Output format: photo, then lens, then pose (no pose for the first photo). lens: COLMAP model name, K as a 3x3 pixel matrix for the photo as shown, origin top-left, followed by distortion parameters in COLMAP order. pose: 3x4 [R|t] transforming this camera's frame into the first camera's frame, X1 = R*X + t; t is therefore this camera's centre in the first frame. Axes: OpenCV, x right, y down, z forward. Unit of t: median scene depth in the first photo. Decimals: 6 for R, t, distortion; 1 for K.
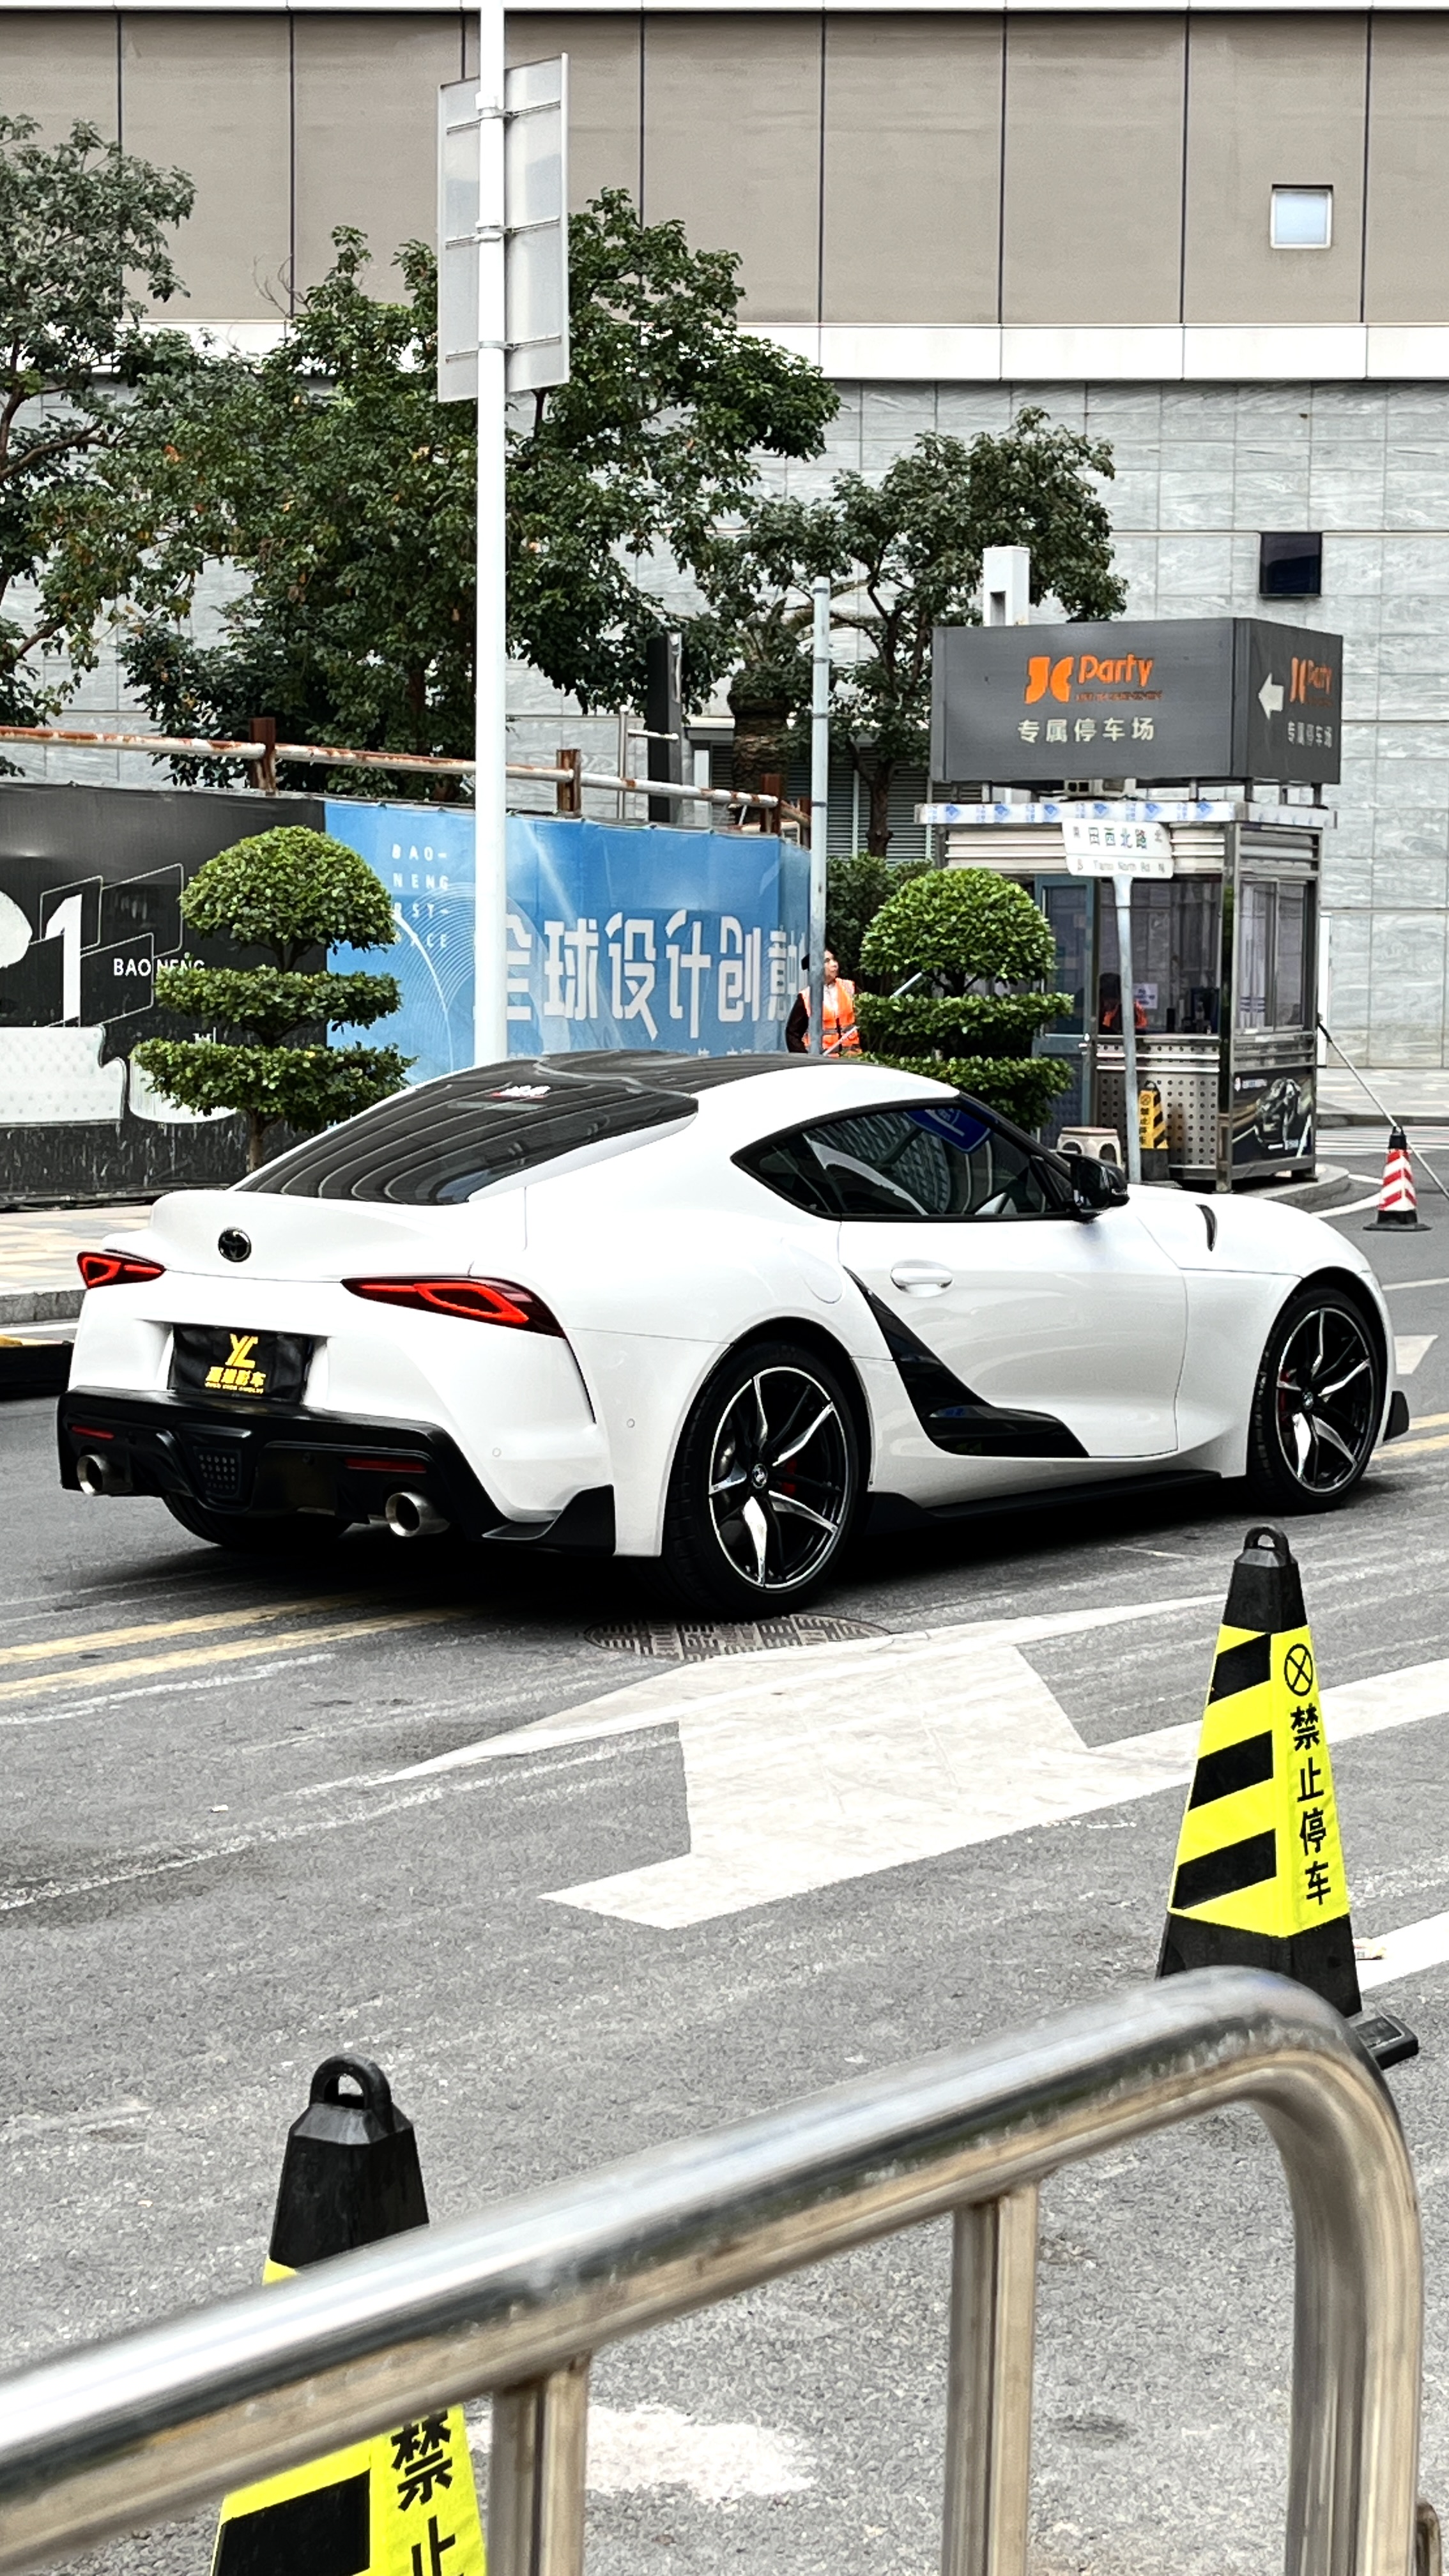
lens RADIAL K [[3995.6, 0, 724.5], [0, 3995.6, 1288.0], [0, 0, 1]] dist [0.184200, -0.661435]
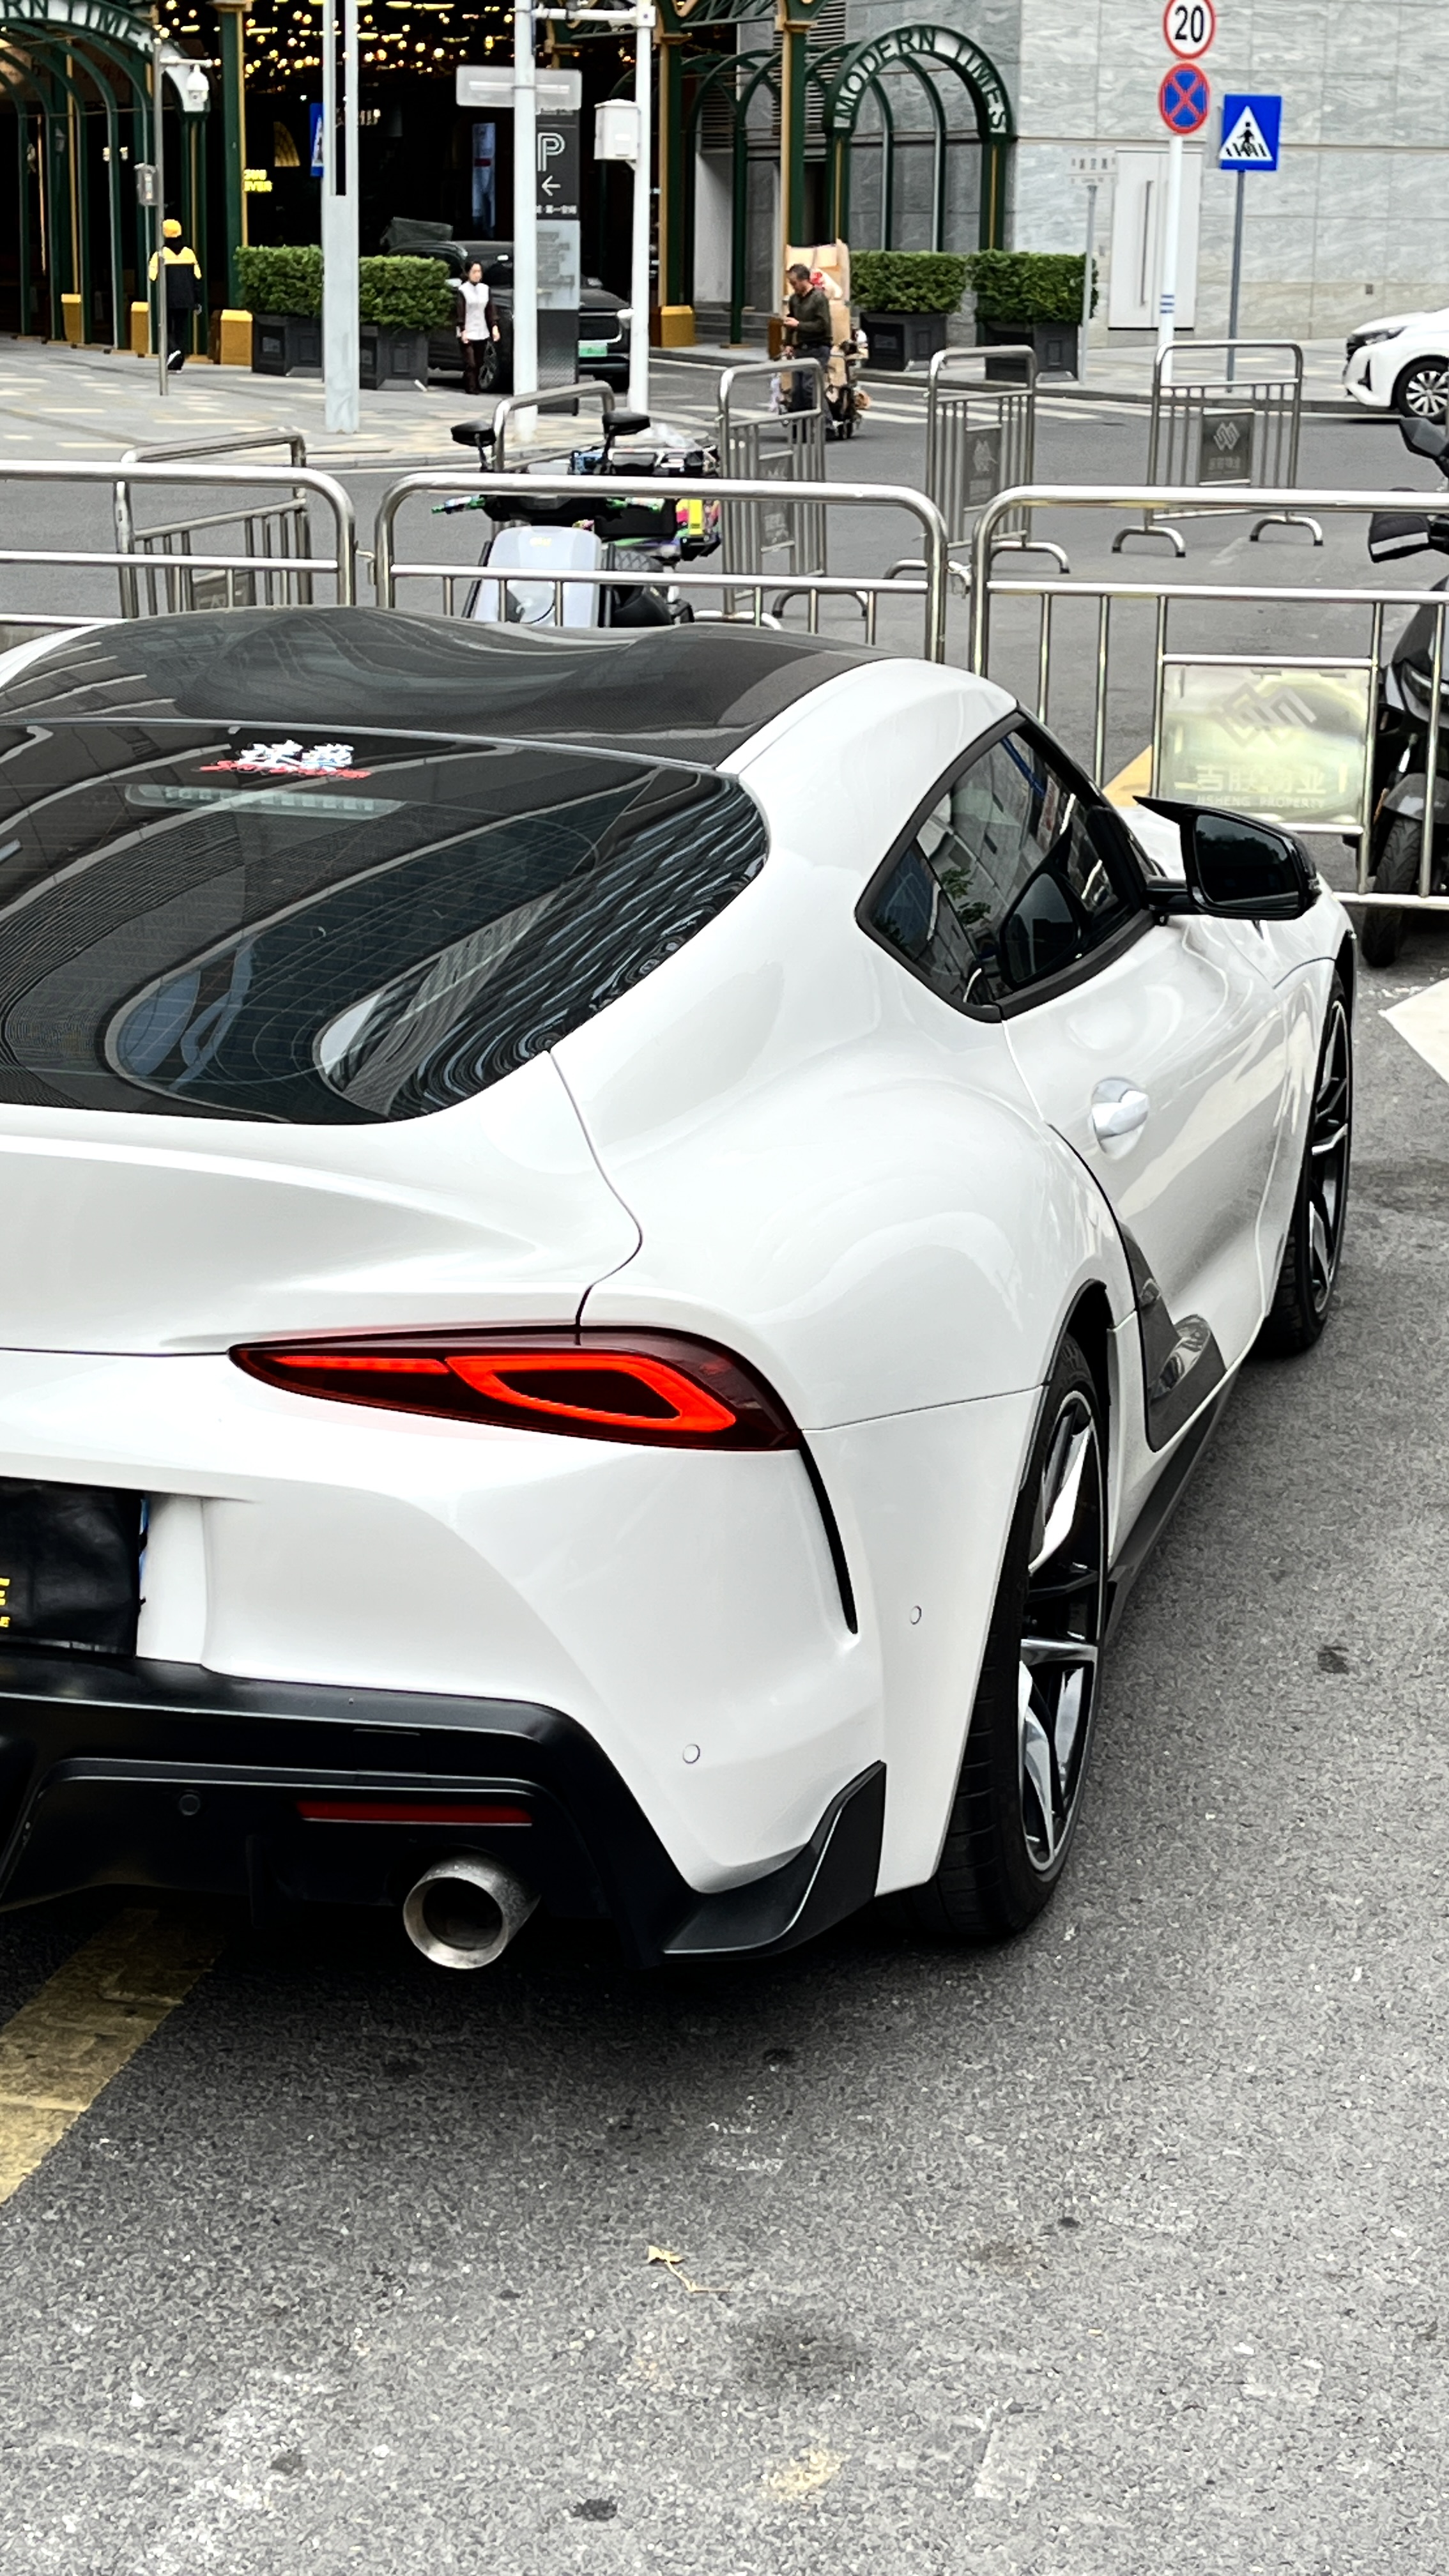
lens RADIAL K [[3995.6, 0, 724.5], [0, 3995.6, 1288.0], [0, 0, 1]] dist [0.184200, -0.661435]
pose [[0.911553, -0.100804, 0.398636, -0.162710], [0.027045, 0.982083, 0.186497, -0.062790], [-0.410293, -0.159220, 0.897947, 0.485960]]
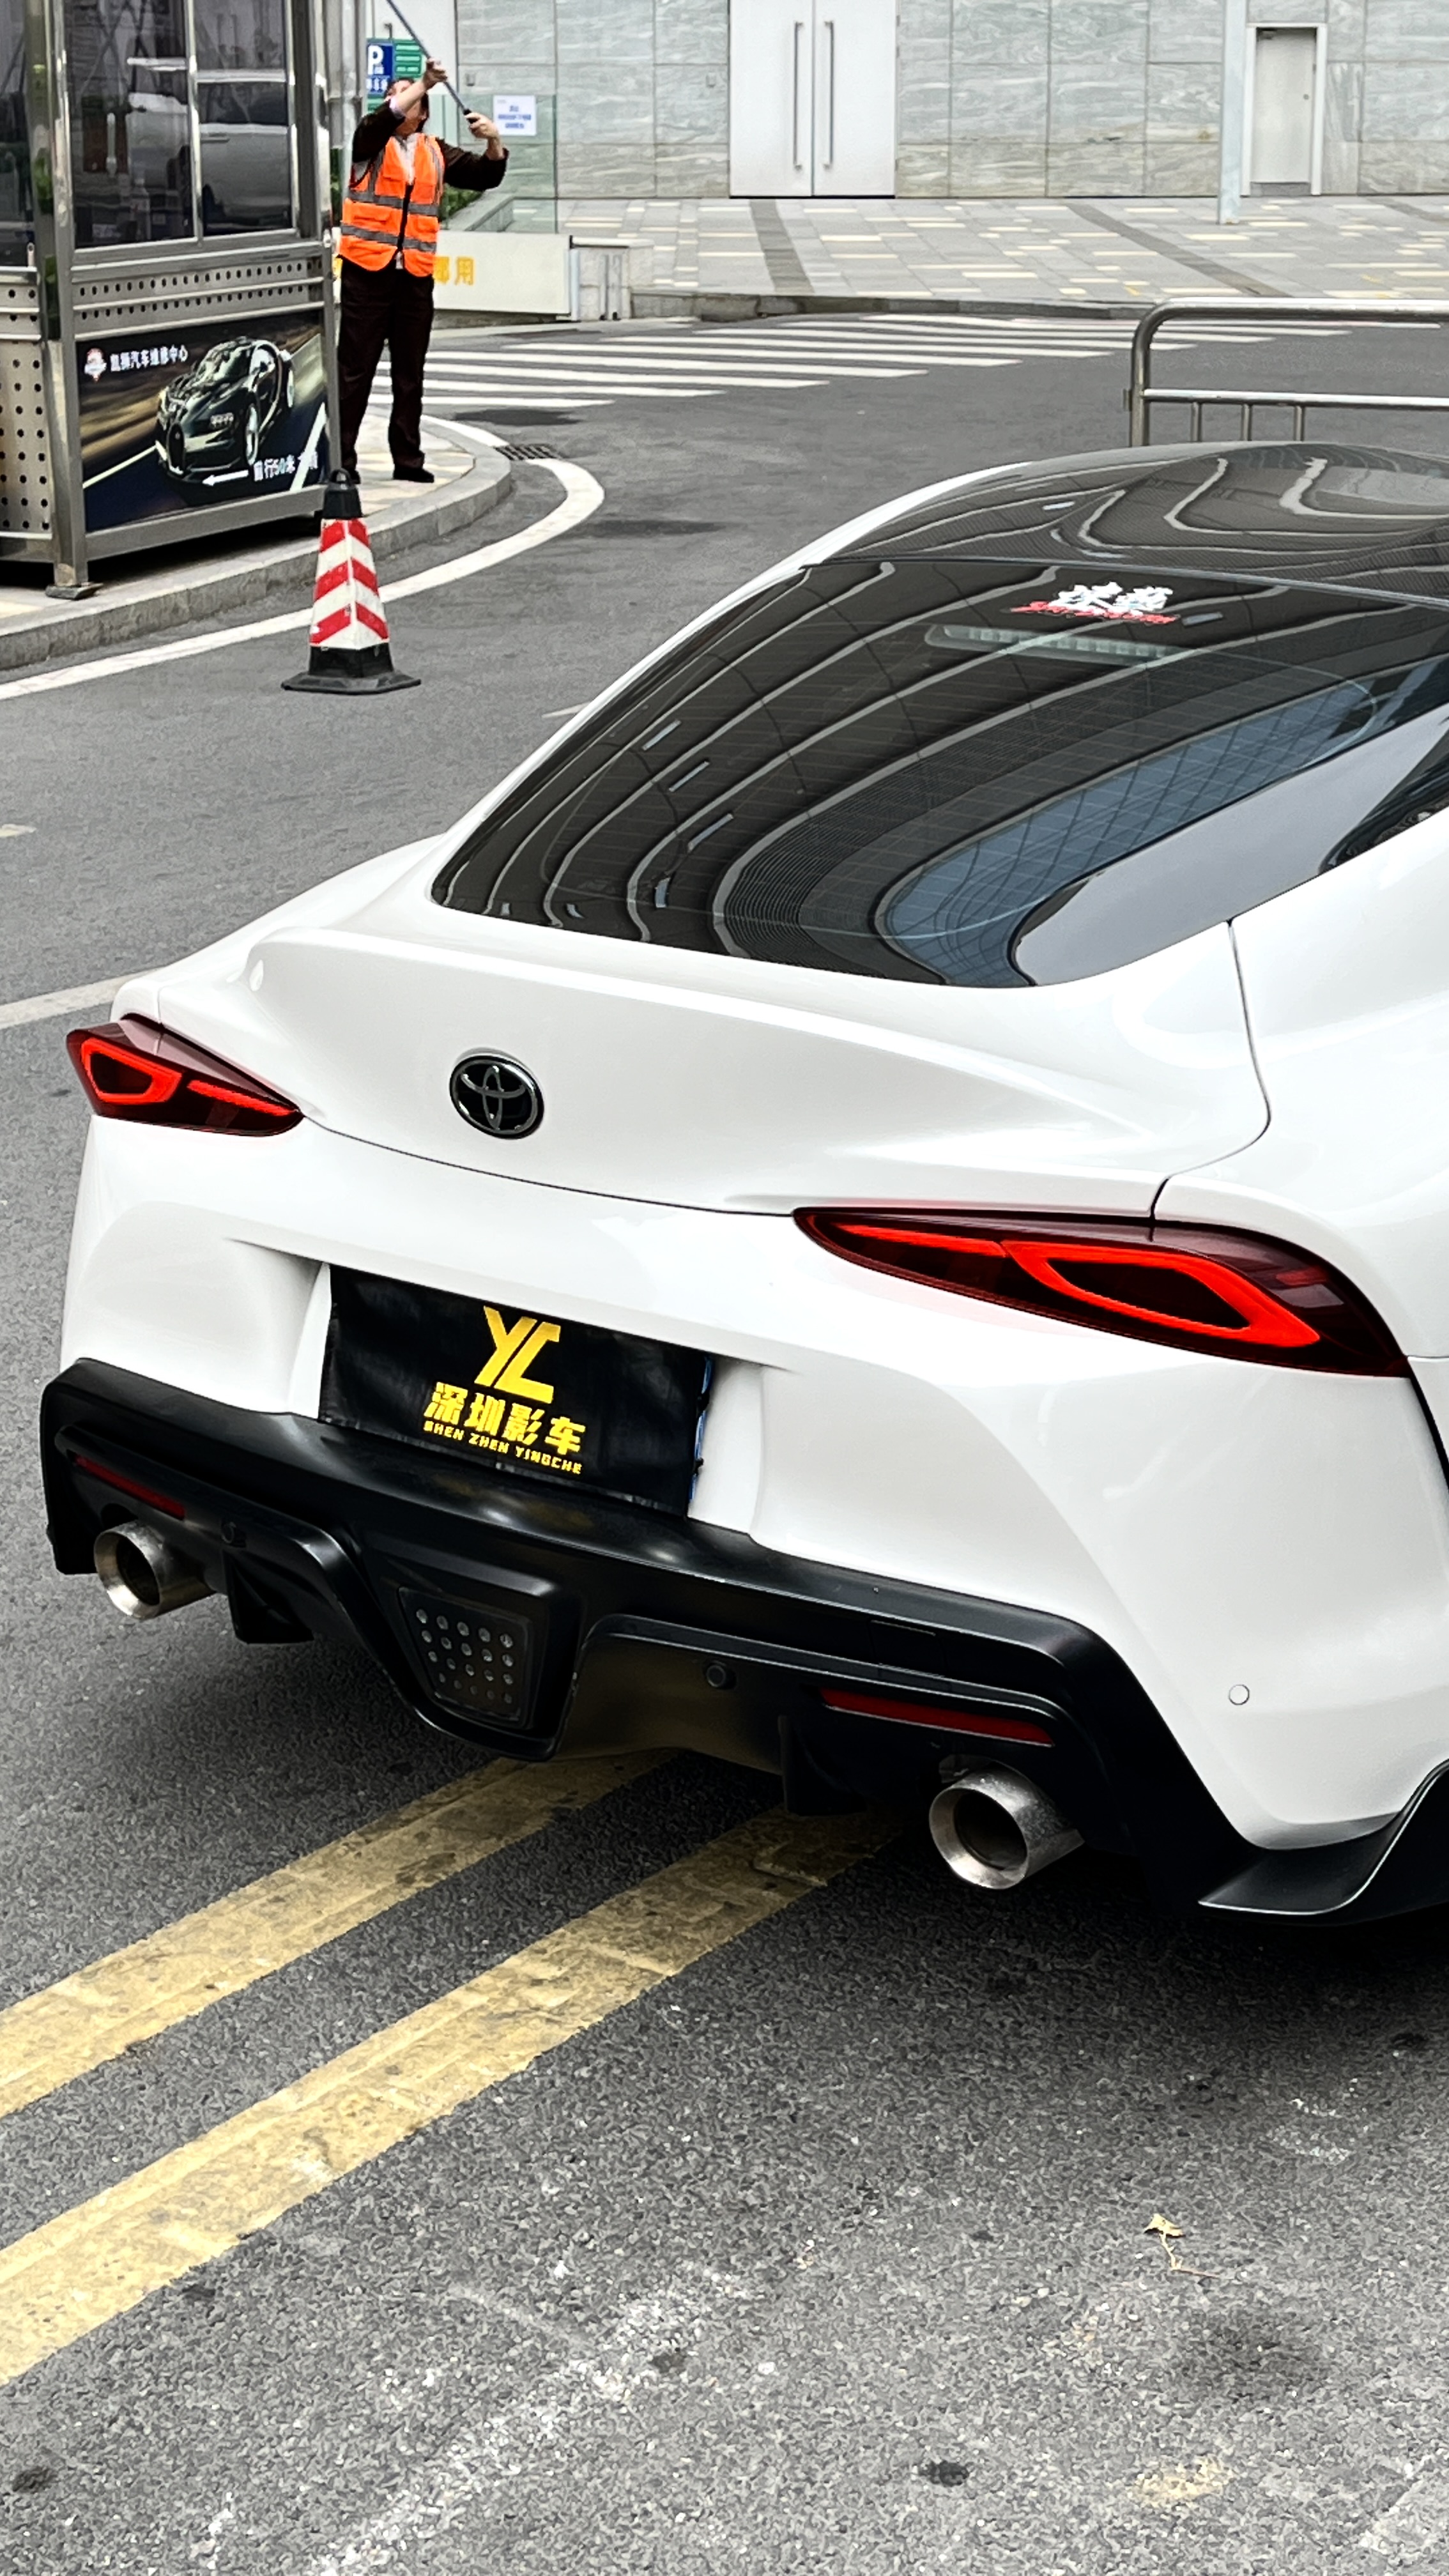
lens RADIAL K [[4108.3, 0, 724.5], [0, 4108.3, 1288.0], [0, 0, 1]] dist [0.179033, -0.623935]
pose [[0.999465, -0.019425, 0.026302, -0.087824], [0.013585, 0.978387, 0.206337, -0.058764], [-0.029741, -0.205869, 0.978128, 0.480168]]
